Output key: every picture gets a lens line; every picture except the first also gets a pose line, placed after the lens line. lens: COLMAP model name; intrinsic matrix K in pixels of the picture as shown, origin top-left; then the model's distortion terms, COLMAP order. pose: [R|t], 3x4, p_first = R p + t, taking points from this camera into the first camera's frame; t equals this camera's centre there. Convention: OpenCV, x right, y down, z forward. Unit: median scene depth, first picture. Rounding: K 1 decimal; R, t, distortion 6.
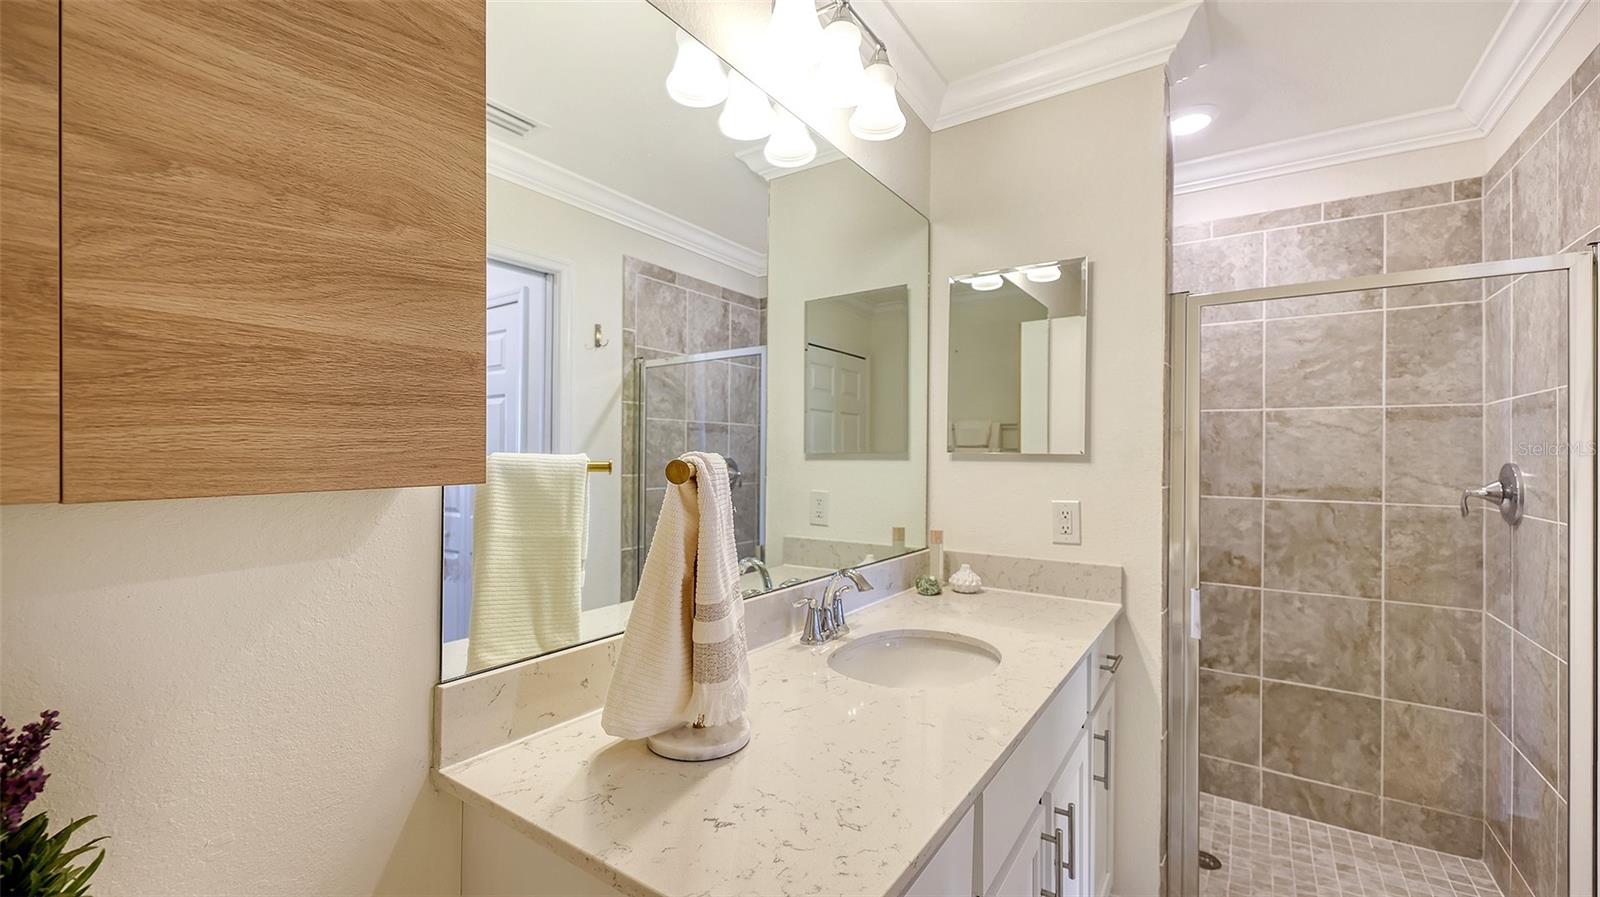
lens RADIAL K [[651.4, 0, 799.6], [0, 651.4, 453.9], [0, 0, 1]] dist [0.002780, 0.000401]
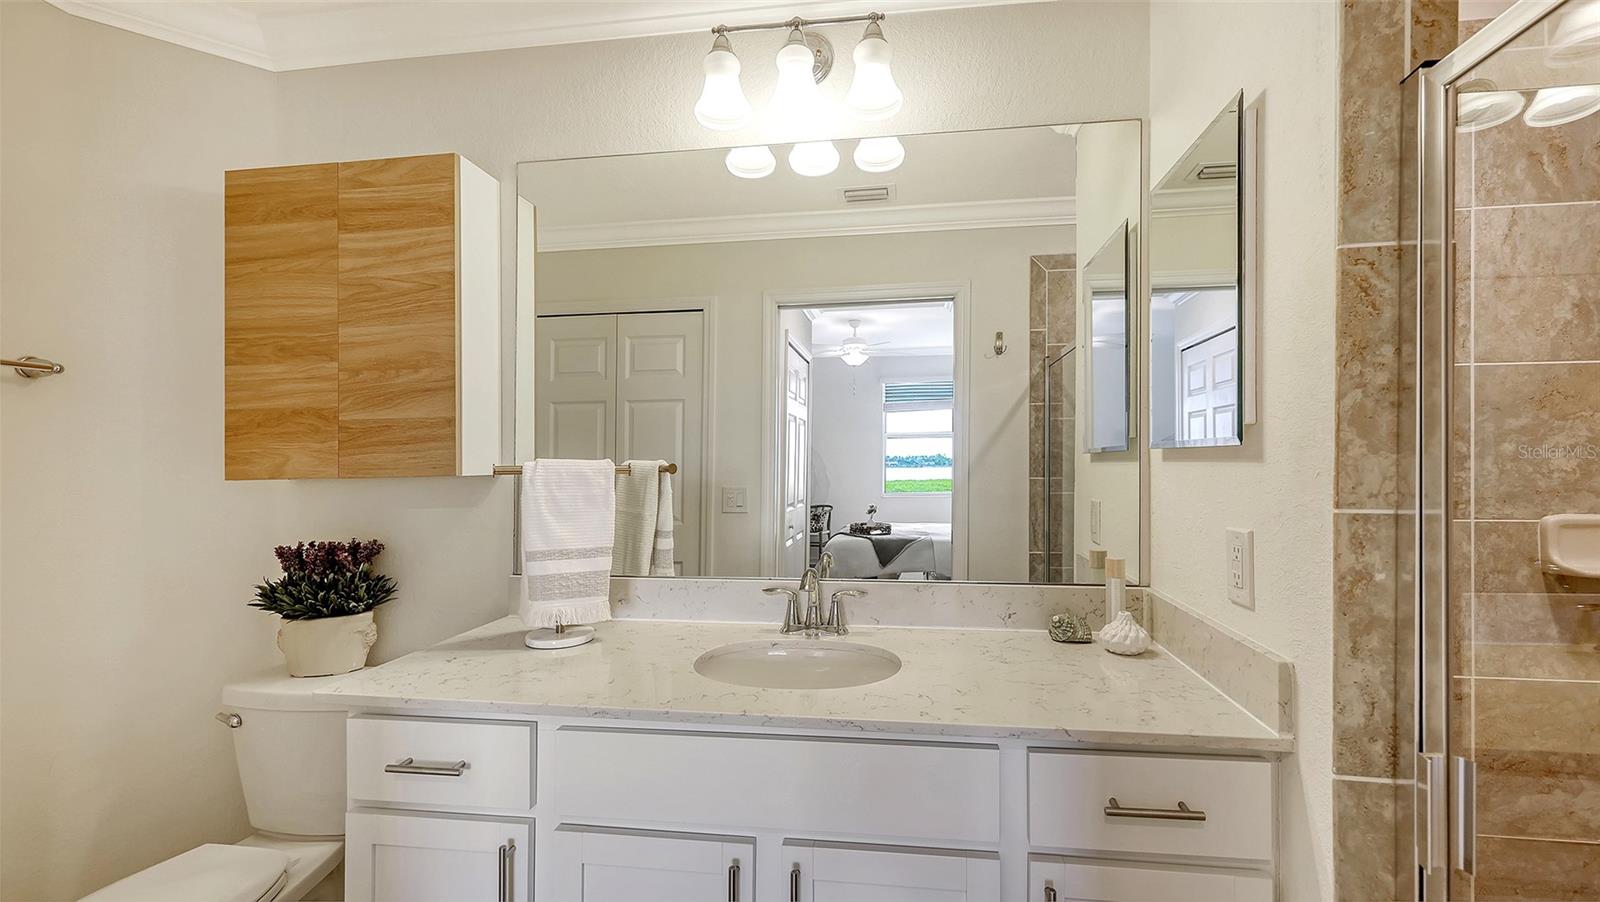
lens RADIAL K [[651.4, 0, 807.9], [0, 651.4, 449.9], [0, 0, 1]] dist [0.002780, 0.000401]
pose [[0.443507, -0.023691, -0.895958, 2.197973], [0.014641, 0.999709, -0.019188, 0.019615], [0.896151, -0.004608, 0.443725, 1.200890]]
